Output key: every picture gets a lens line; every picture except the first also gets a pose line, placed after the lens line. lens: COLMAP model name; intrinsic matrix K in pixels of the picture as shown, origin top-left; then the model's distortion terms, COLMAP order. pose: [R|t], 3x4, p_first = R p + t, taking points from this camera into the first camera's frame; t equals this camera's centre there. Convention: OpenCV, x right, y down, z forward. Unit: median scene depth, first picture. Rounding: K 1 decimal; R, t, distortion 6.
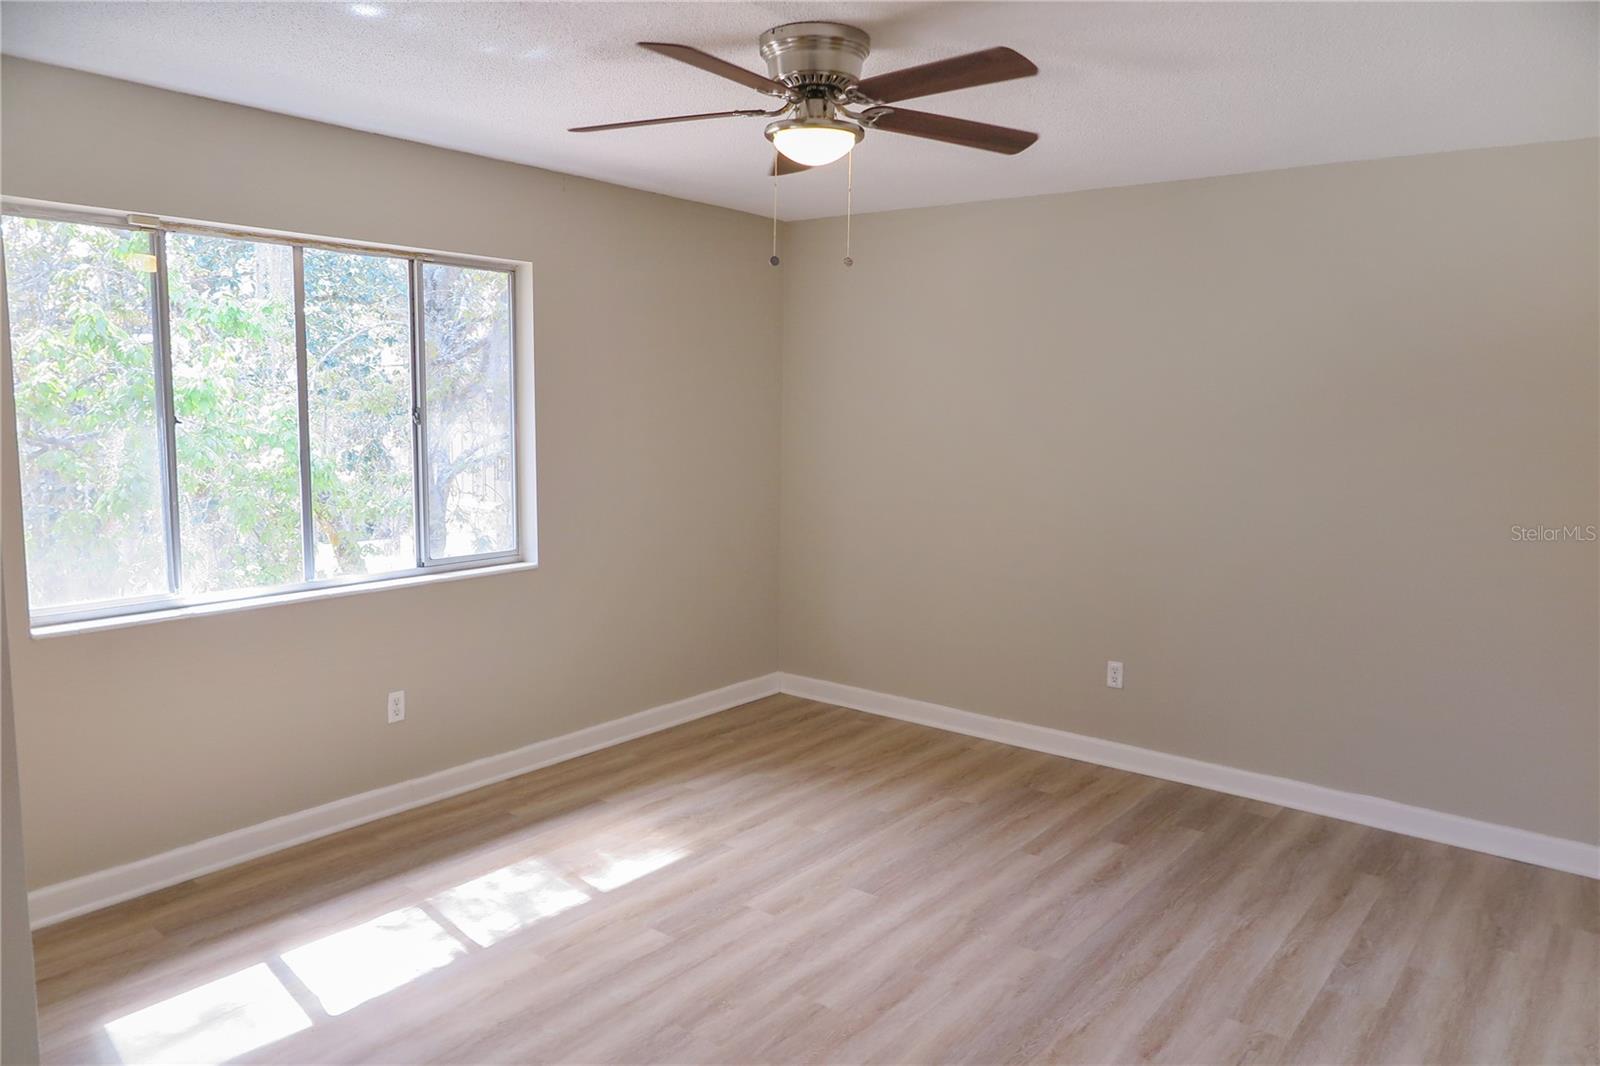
lens RADIAL K [[1099.6, 0, 800.0], [0, 1099.6, 533.0], [0, 0, 1]] dist [-0.001187, -0.001474]
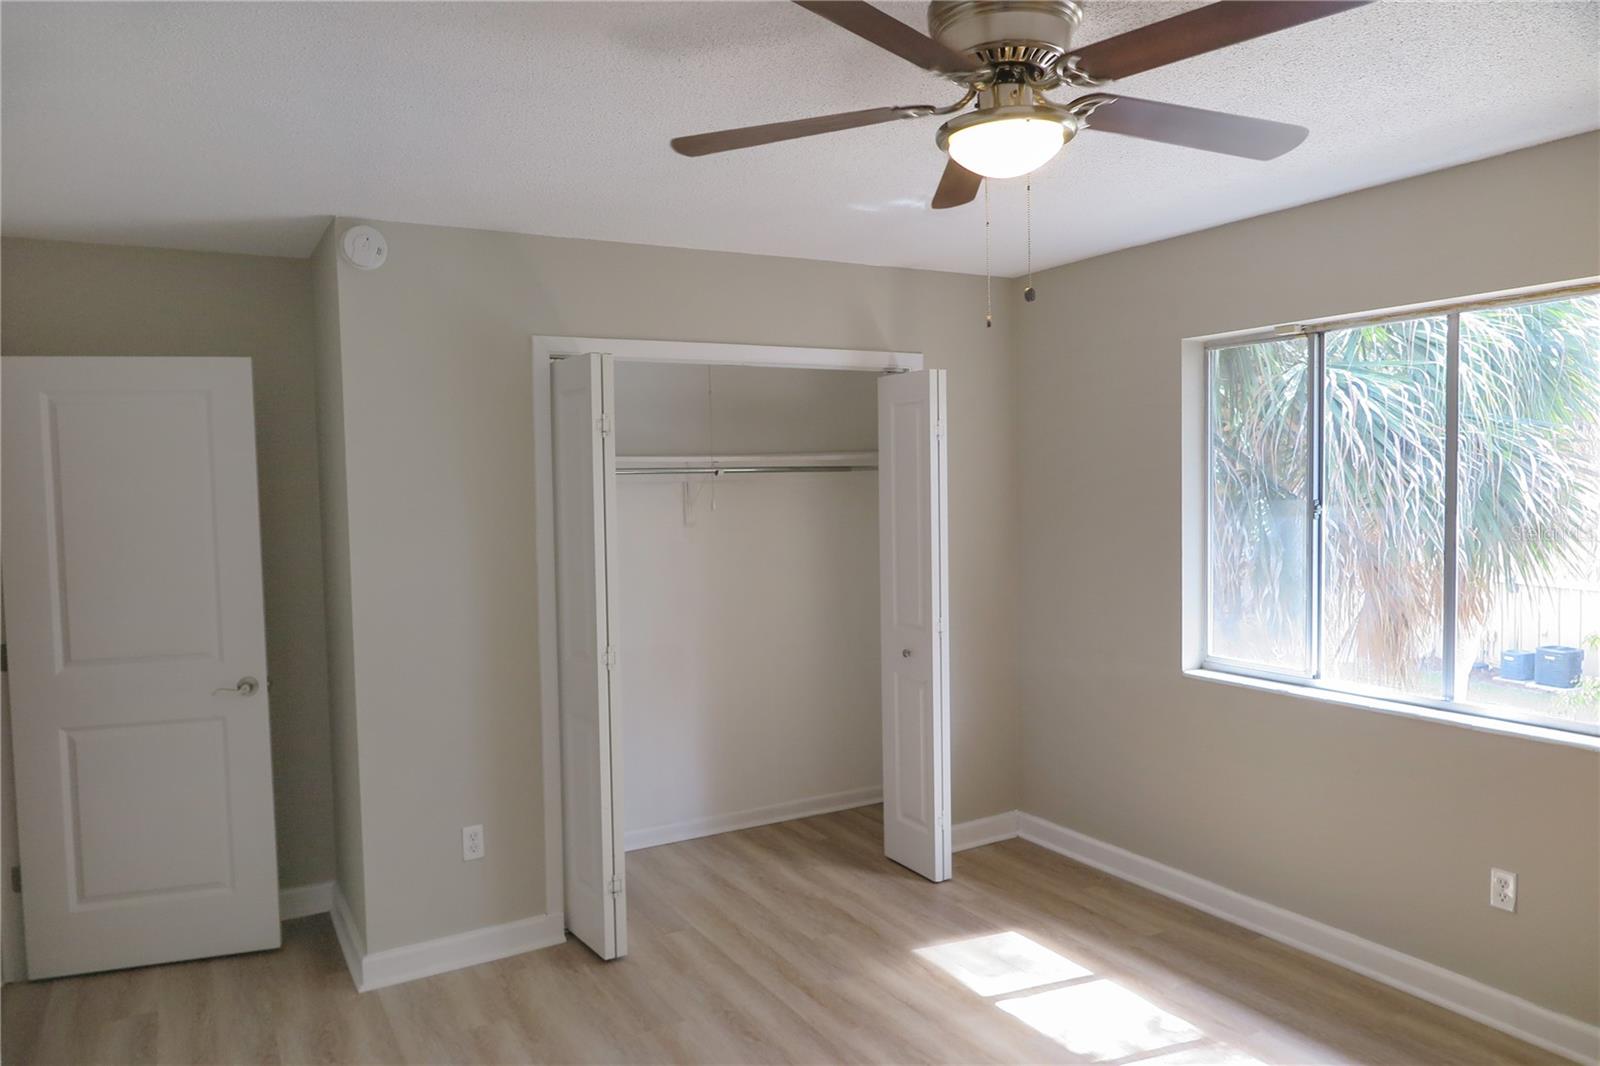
lens RADIAL K [[1099.6, 0, 800.0], [0, 1099.6, 533.0], [0, 0, 1]] dist [-0.001187, -0.001474]
pose [[-0.364598, 0.041210, -0.930253, 0.620947], [-0.103595, 0.991023, 0.084505, -0.122775], [0.925385, 0.127180, -0.357056, 0.970251]]
